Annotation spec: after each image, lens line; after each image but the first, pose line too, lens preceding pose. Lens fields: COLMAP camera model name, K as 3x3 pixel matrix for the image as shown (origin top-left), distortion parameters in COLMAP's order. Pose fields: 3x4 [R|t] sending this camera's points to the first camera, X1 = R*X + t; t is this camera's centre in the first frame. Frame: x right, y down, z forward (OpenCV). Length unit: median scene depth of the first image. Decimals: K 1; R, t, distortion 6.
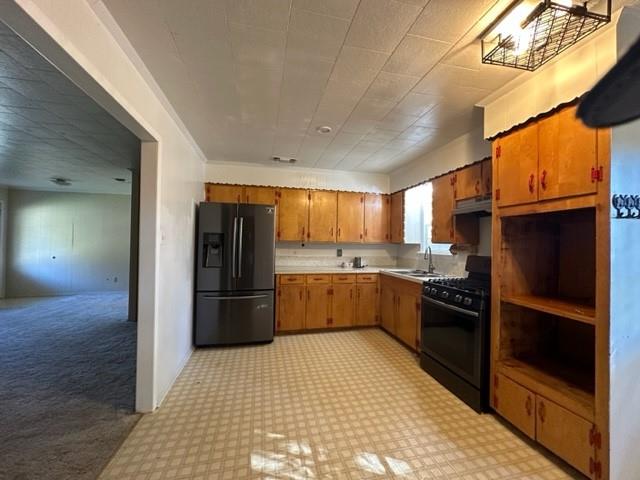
lens RADIAL K [[256.3, 0, 320.8], [0, 256.3, 239.7], [0, 0, 1]] dist [-0.002589, 0.000757]
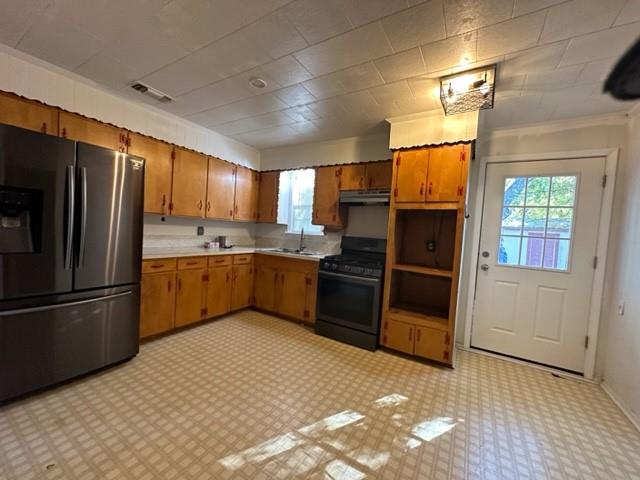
lens RADIAL K [[256.3, 0, 320.8], [0, 256.3, 239.7], [0, 0, 1]] dist [-0.002589, 0.000757]
pose [[0.695183, -0.000915, 0.718832, -0.343930], [-0.059165, 0.996533, 0.058487, 0.011314], [-0.716394, -0.083188, 0.692719, 0.187878]]
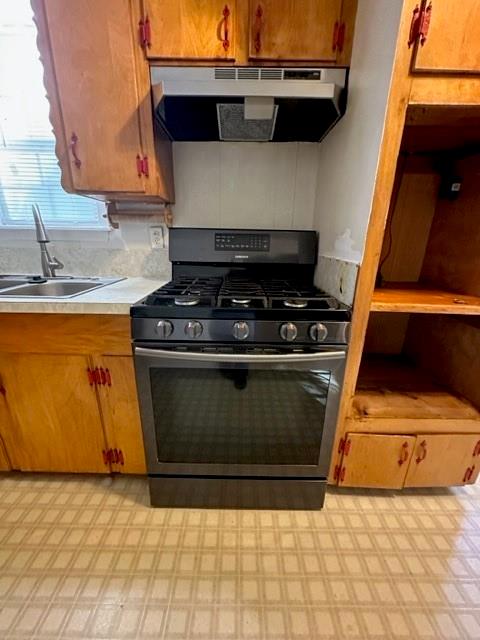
lens RADIAL K [[256.3, 0, 240.6], [0, 256.3, 320.8], [0, 0, 1]] dist [-0.002589, 0.000757]
pose [[0.228822, -0.313415, 0.921635, 0.109520], [-0.025507, 0.944499, 0.327523, 0.058562], [-0.973134, -0.098452, 0.208127, 0.670842]]
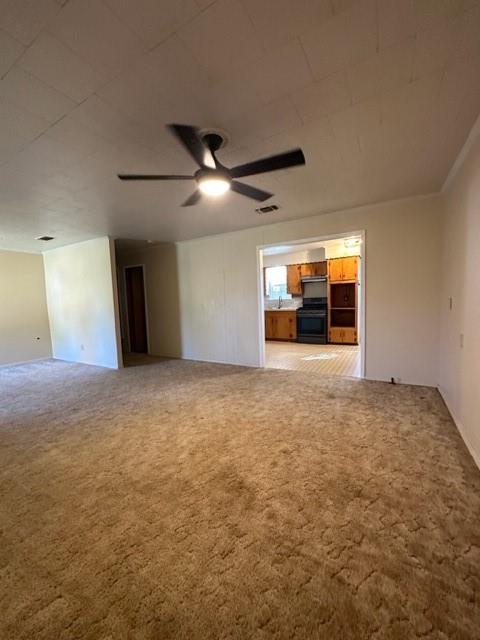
lens RADIAL K [[256.3, 0, 240.6], [0, 256.3, 320.8], [0, 0, 1]] dist [-0.002589, 0.000757]
pose [[0.682364, -0.103621, 0.723631, -1.500398], [0.038336, 0.993613, 0.106131, -0.006690], [-0.730007, -0.044679, 0.681978, -0.256934]]
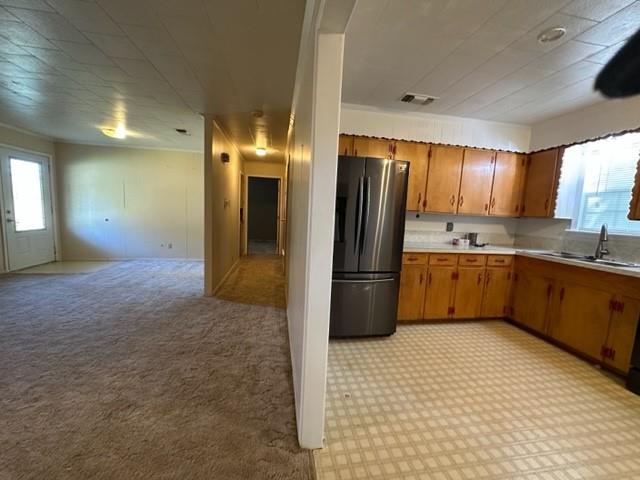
lens RADIAL K [[256.3, 0, 320.8], [0, 256.3, 239.7], [0, 0, 1]] dist [-0.002589, 0.000757]
pose [[0.997623, 0.038314, -0.057268, -0.388694], [-0.031160, 0.992167, 0.120972, 0.008822], [0.061454, -0.118900, 0.991003, 0.221126]]
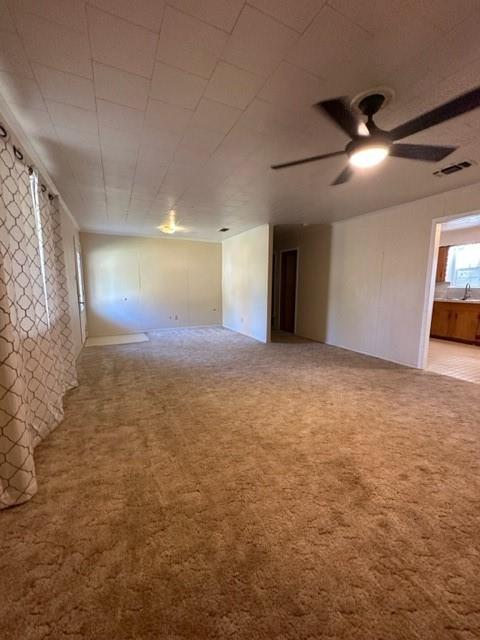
lens RADIAL K [[256.3, 0, 240.6], [0, 256.3, 320.8], [0, 0, 1]] dist [-0.002589, 0.000757]
pose [[0.973844, -0.044763, 0.222764, -1.471897], [0.010165, 0.988004, 0.154093, -0.002435], [-0.226990, -0.147798, 0.962617, -0.296716]]
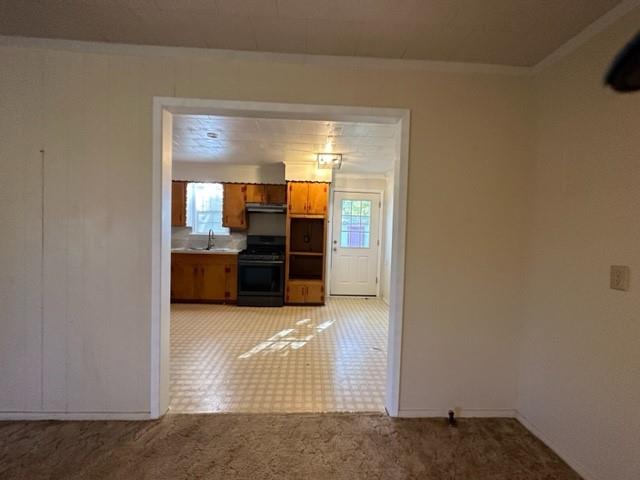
lens RADIAL K [[256.3, 0, 320.8], [0, 256.3, 239.7], [0, 0, 1]] dist [-0.002589, 0.000757]
pose [[0.183164, -0.040142, 0.982263, -0.879336], [-0.038605, 0.998102, 0.047988, -0.006803], [-0.982324, -0.046710, 0.181266, 0.188743]]
